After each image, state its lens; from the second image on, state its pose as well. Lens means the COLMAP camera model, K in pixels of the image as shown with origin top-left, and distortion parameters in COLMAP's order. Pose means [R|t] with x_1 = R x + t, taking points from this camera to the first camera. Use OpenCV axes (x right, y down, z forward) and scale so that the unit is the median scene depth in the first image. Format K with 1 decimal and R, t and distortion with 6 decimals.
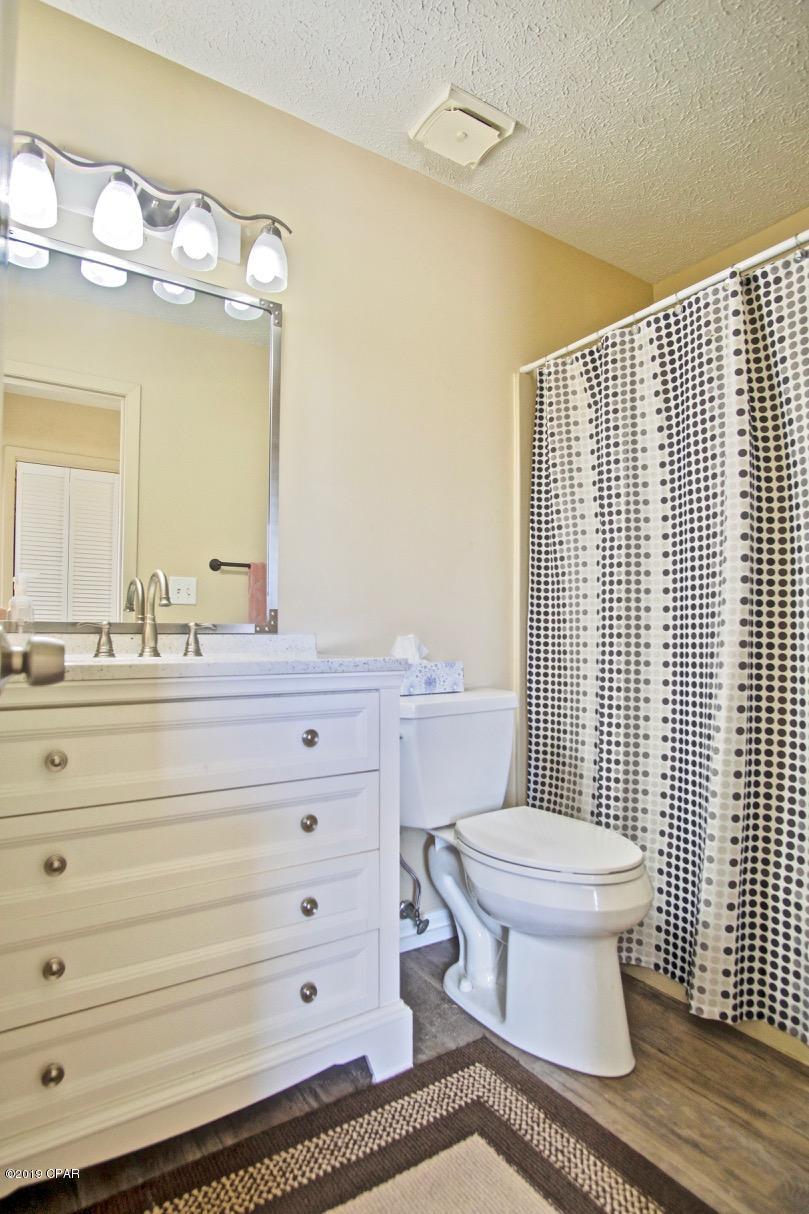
lens RADIAL K [[650.8, 0, 404.5], [0, 650.8, 607.0], [0, 0, 1]] dist [-0.033161, 0.007994]
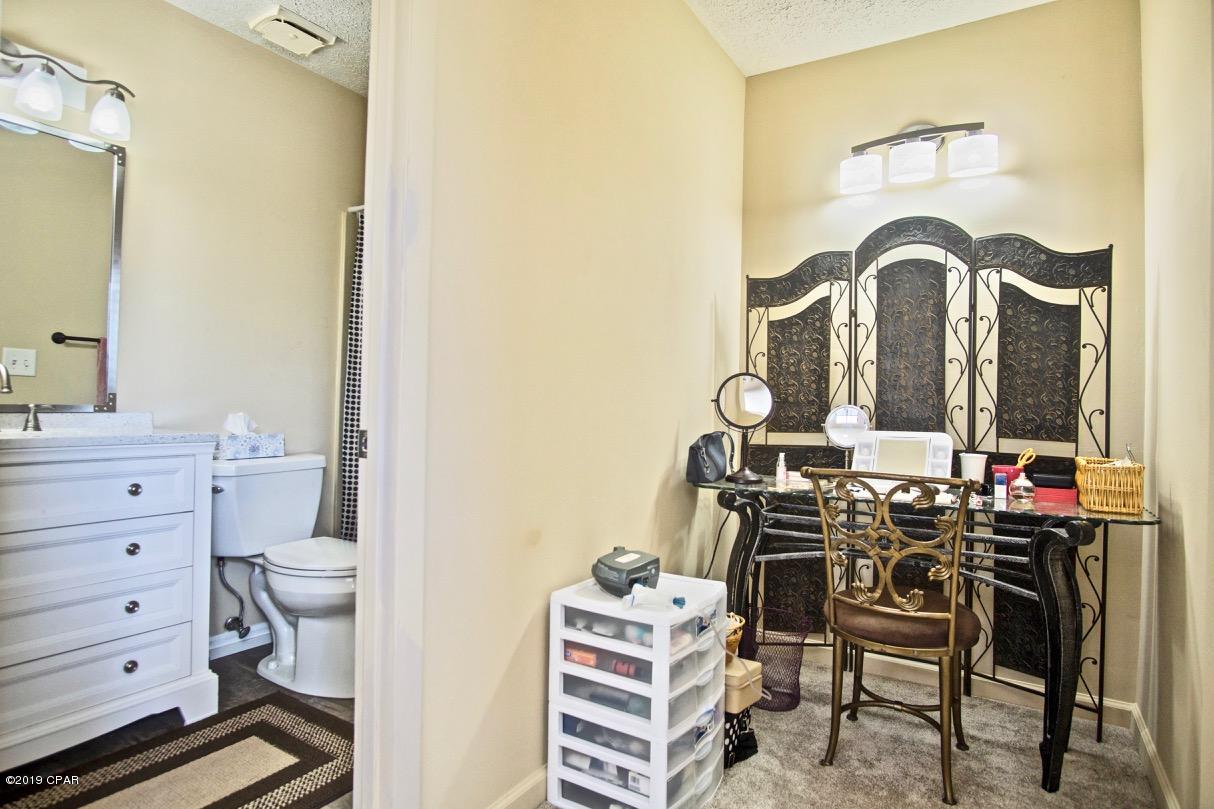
lens RADIAL K [[650.8, 0, 607.9], [0, 650.8, 393.7], [0, 0, 1]] dist [-0.033161, 0.007994]
pose [[0.911302, 0.022723, 0.411111, 0.173693], [-0.036166, 0.999034, 0.024948, -0.064399], [-0.410147, -0.037604, 0.911244, -0.554667]]
